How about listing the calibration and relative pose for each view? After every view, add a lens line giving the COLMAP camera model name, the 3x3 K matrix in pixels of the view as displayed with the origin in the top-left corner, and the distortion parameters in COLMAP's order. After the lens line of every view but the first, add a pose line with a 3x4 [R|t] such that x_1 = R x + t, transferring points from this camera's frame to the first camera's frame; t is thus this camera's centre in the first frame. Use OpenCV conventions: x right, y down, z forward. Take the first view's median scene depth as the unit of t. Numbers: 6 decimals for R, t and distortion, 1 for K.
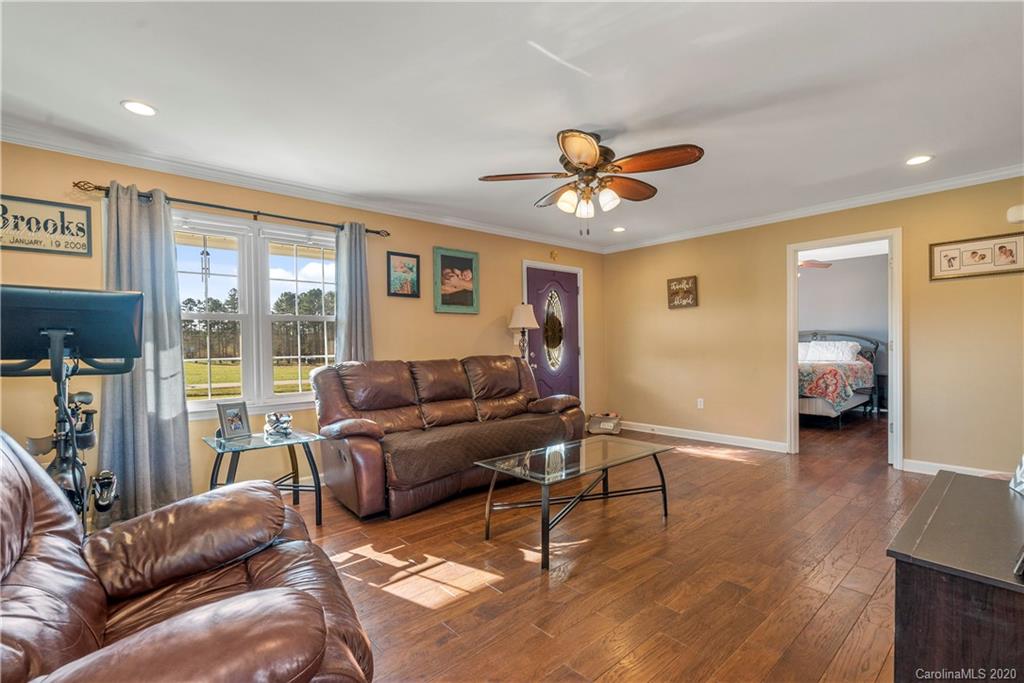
lens RADIAL K [[462.4, 0, 503.3], [0, 462.4, 348.3], [0, 0, 1]] dist [-0.007834, -0.000570]
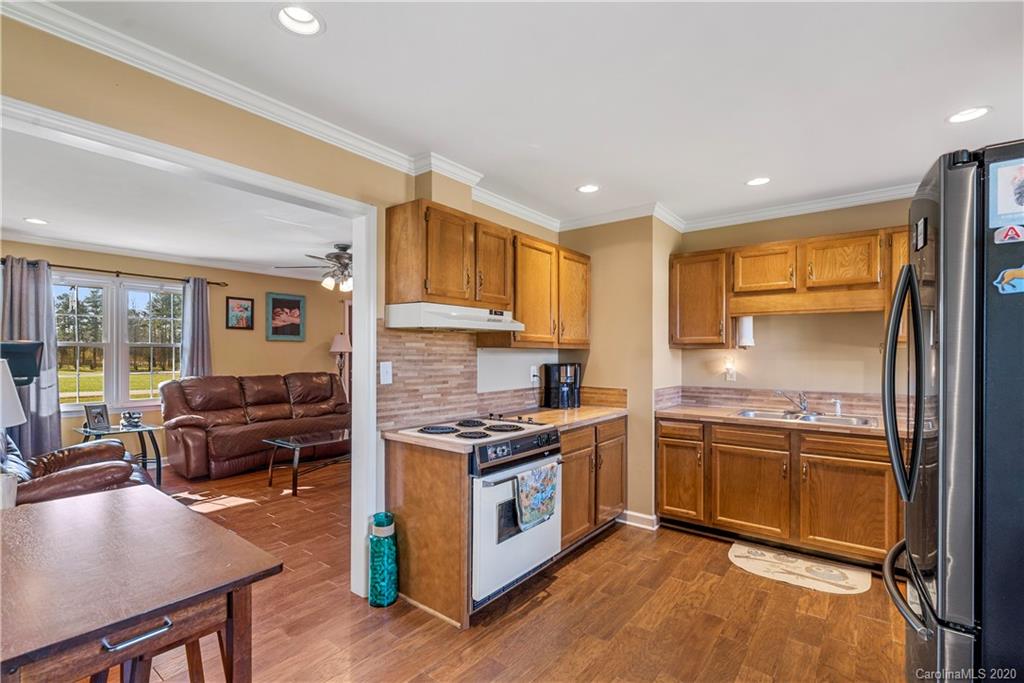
lens RADIAL K [[462.4, 0, 499.0], [0, 462.4, 353.5], [0, 0, 1]] dist [-0.007834, -0.000570]
pose [[0.981160, 0.019046, 0.192254, 0.297449], [-0.017135, 0.999786, -0.011594, -0.039045], [-0.192433, 0.008081, 0.981277, -0.526126]]
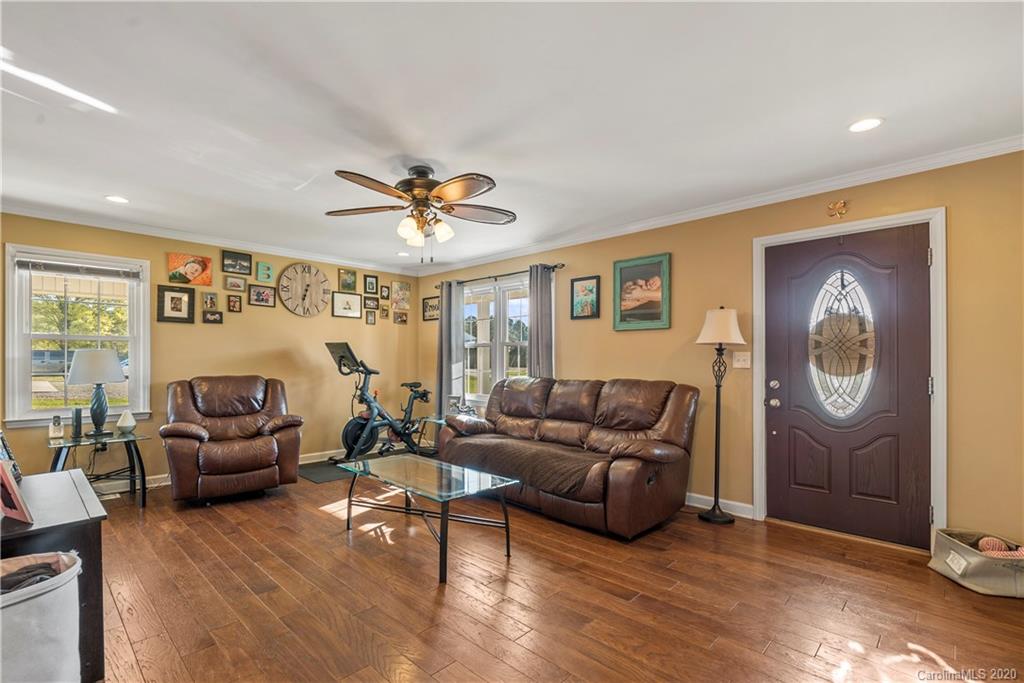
lens RADIAL K [[462.4, 0, 506.0], [0, 462.4, 356.9], [0, 0, 1]] dist [-0.007834, -0.000570]
pose [[0.087623, 0.008786, -0.996115, 0.876520], [-0.012277, 0.999895, 0.007740, -0.032194], [0.996078, 0.011552, 0.087722, 0.780244]]
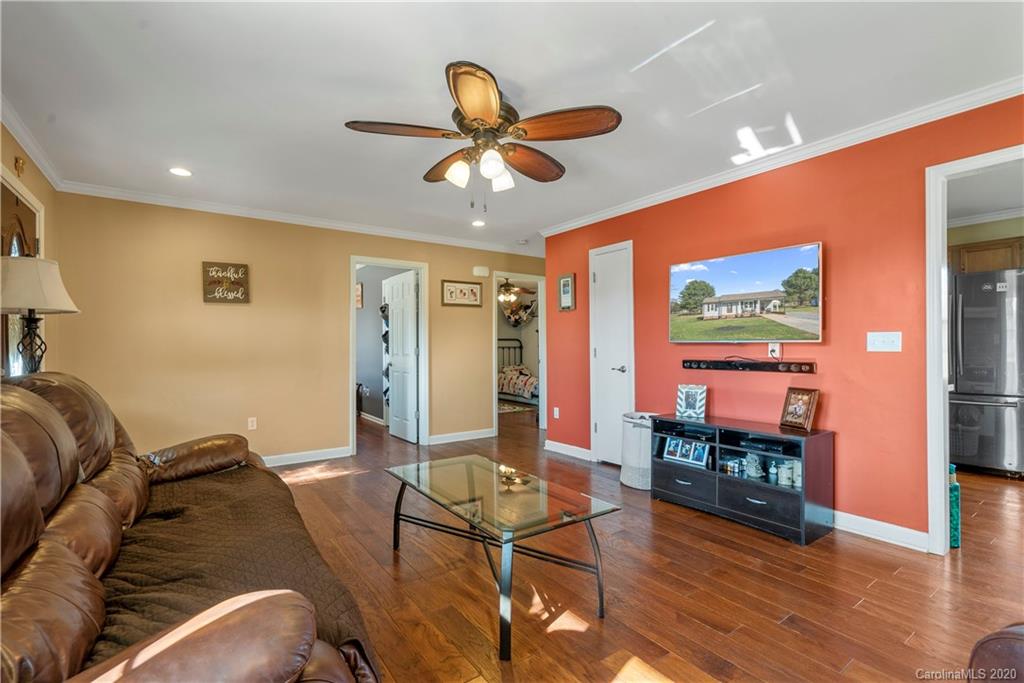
lens RADIAL K [[462.4, 0, 503.9], [0, 462.4, 345.4], [0, 0, 1]] dist [-0.007834, -0.000570]
pose [[0.101667, 0.018533, 0.994646, -0.435518], [0.014329, 0.999695, -0.020092, 0.006344], [-0.994715, 0.016295, 0.101370, 0.632220]]
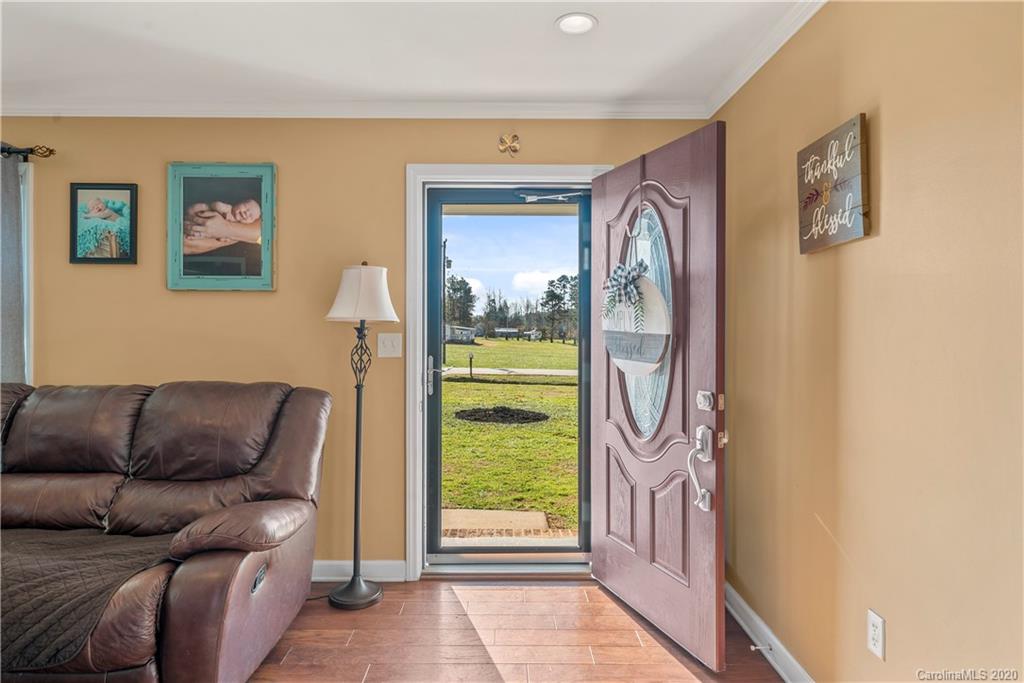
lens RADIAL K [[572.9, 0, 501.8], [0, 572.9, 332.9], [0, 0, 1]] dist [0.008000, -0.002063]
pose [[0.760703, 0.024595, -0.648634, 0.621762], [-0.021736, 0.999687, 0.012414, -0.051936], [0.648736, 0.004655, 0.761000, 0.843852]]
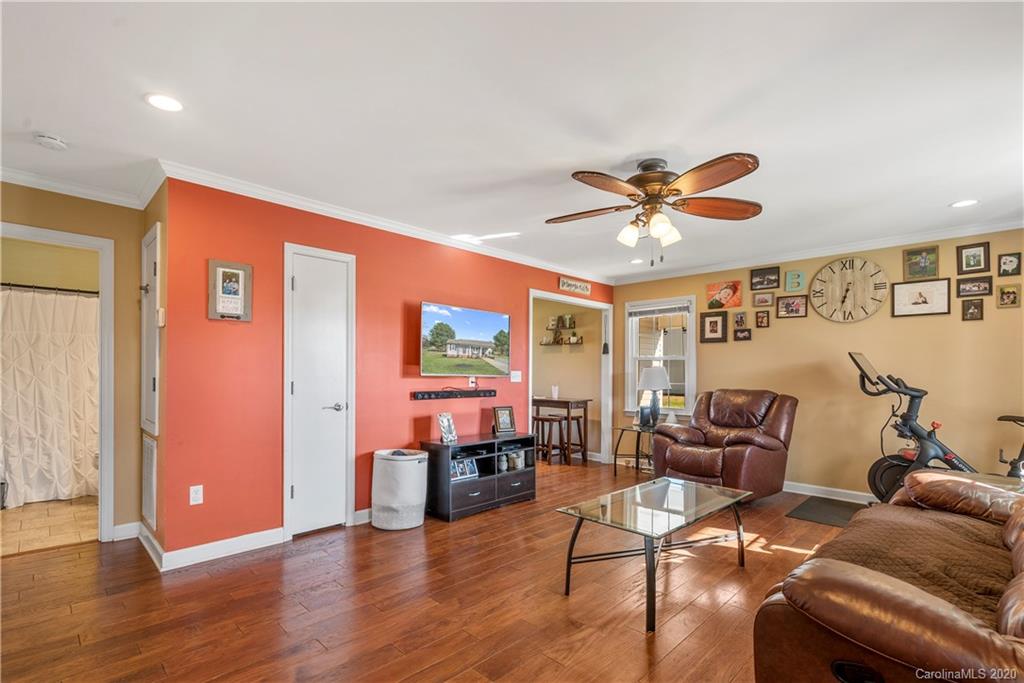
lens RADIAL K [[462.4, 0, 501.4], [0, 462.4, 369.5], [0, 0, 1]] dist [-0.007834, -0.000570]
pose [[-0.997480, 0.006543, -0.070640, 0.390981], [0.006312, 0.999974, 0.003481, -0.028312], [0.070661, 0.003027, -0.997496, 1.352743]]
